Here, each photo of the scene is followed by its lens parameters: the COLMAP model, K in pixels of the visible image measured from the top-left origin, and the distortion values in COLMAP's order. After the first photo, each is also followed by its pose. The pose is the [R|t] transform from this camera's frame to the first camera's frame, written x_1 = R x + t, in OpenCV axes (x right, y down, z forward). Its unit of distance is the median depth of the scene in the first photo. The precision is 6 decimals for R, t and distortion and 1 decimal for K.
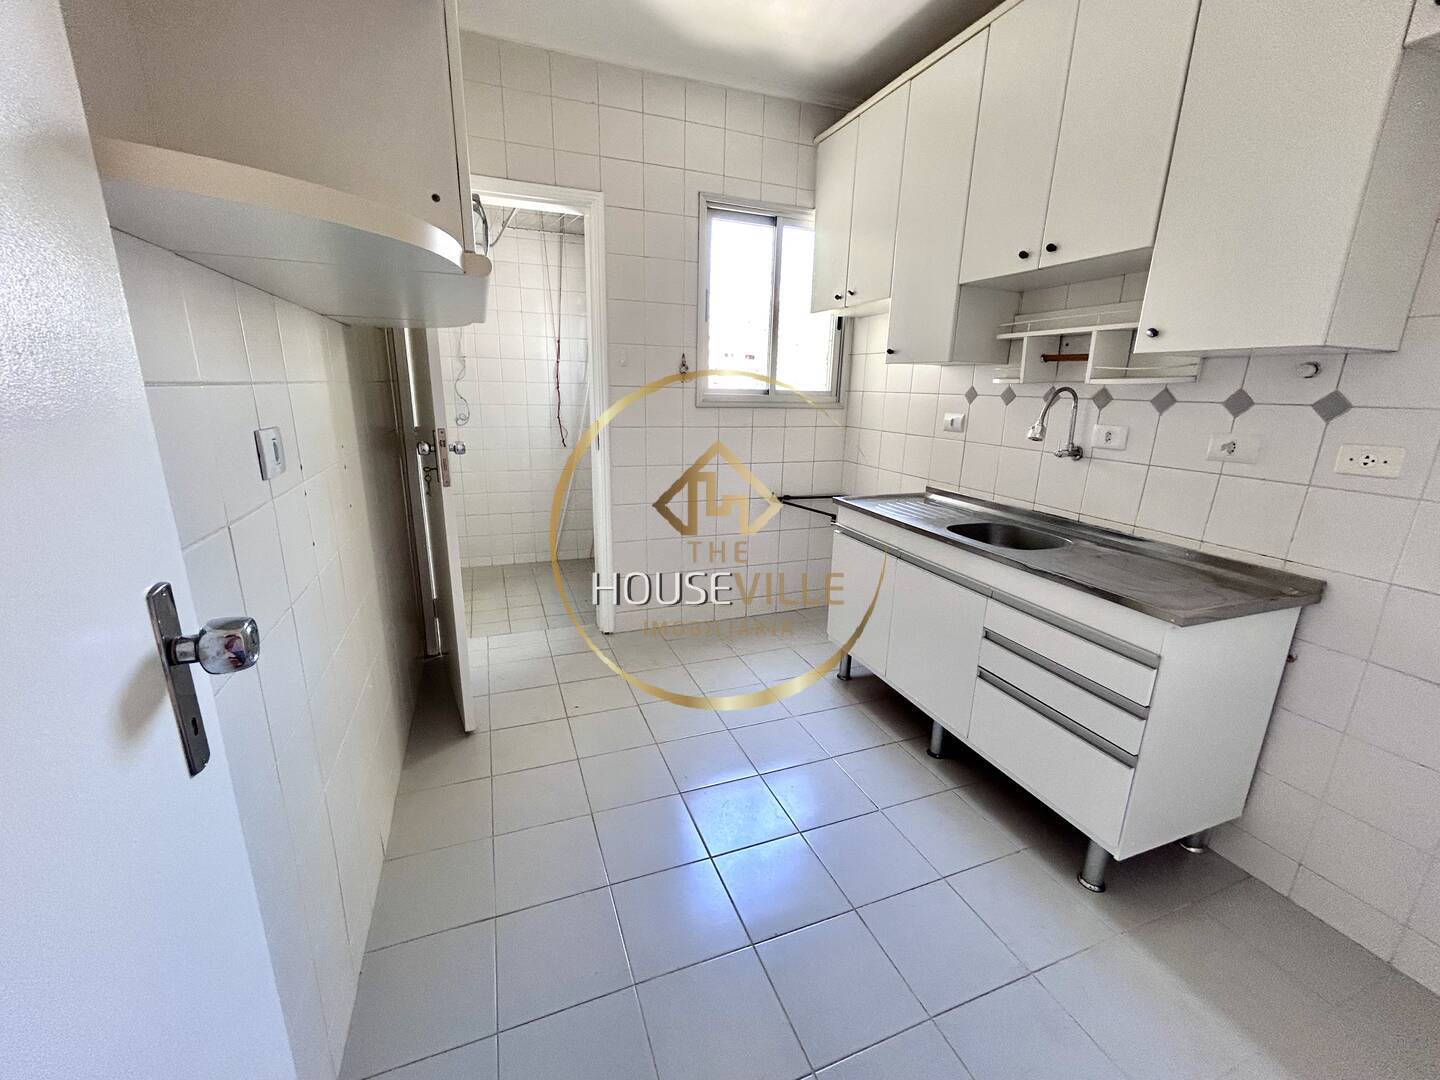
lens RADIAL K [[583.5, 0, 715.5], [0, 583.5, 541.1], [0, 0, 1]] dist [-0.001975, 0.000430]
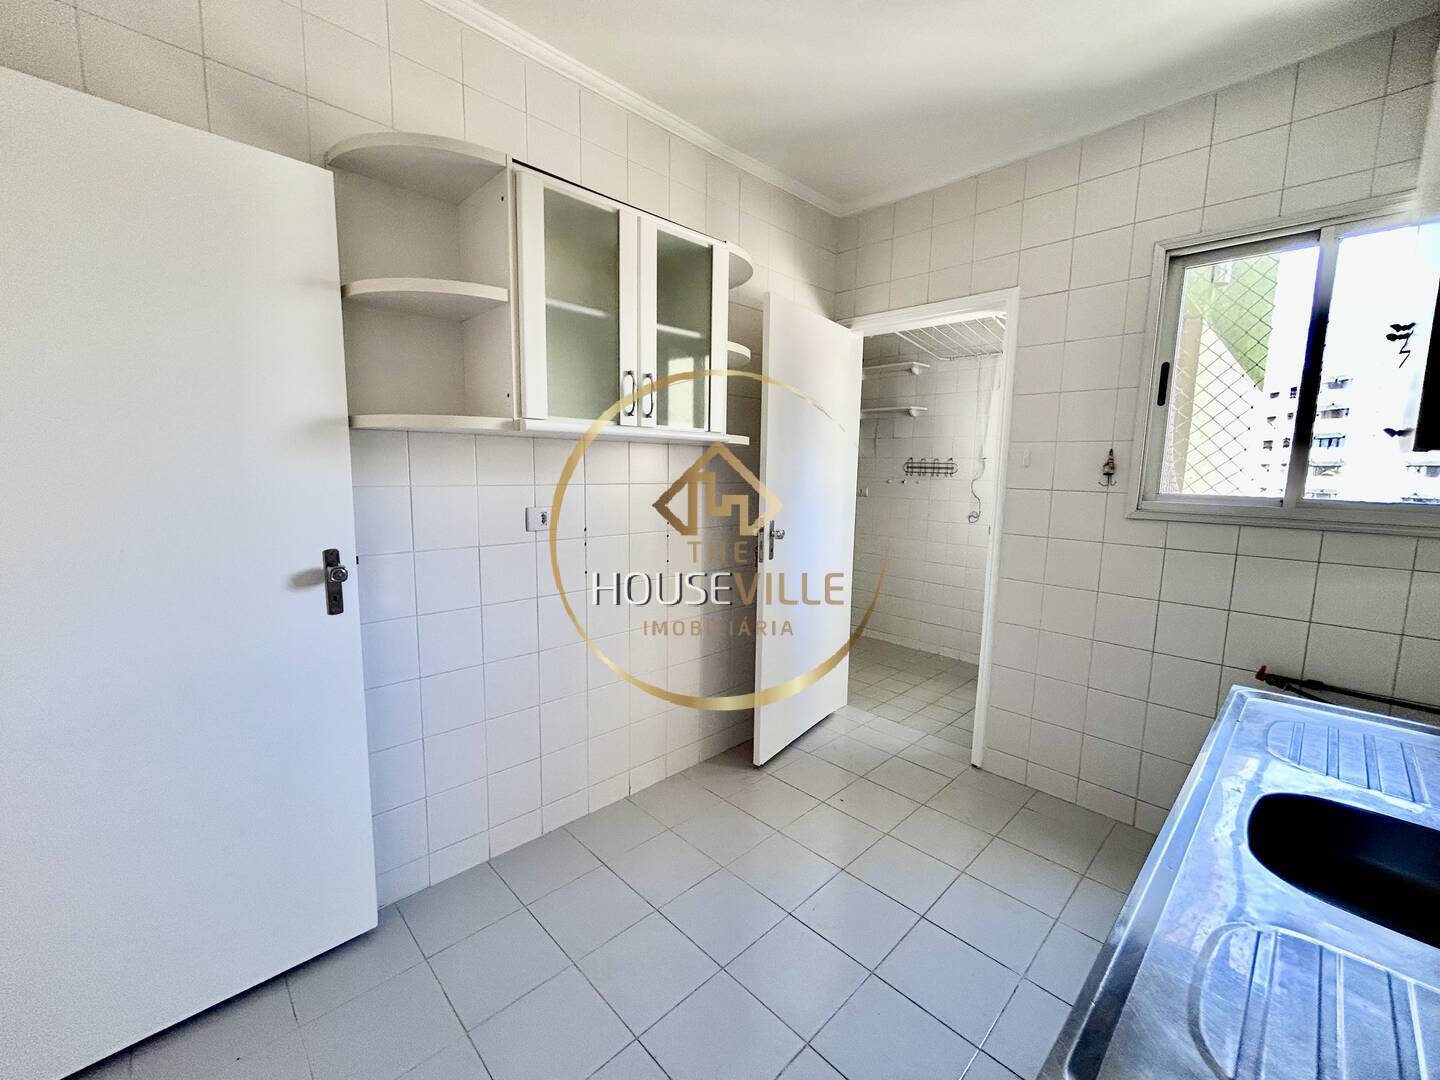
lens RADIAL K [[590.3, 0, 711.8], [0, 590.3, 545.4], [0, 0, 1]] dist [0.001520, 0.000766]
pose [[0.388956, 0.103238, -0.915454, 0.495997], [-0.239474, 0.970872, 0.007740, -0.083030], [0.889587, 0.216217, 0.402349, 0.259698]]
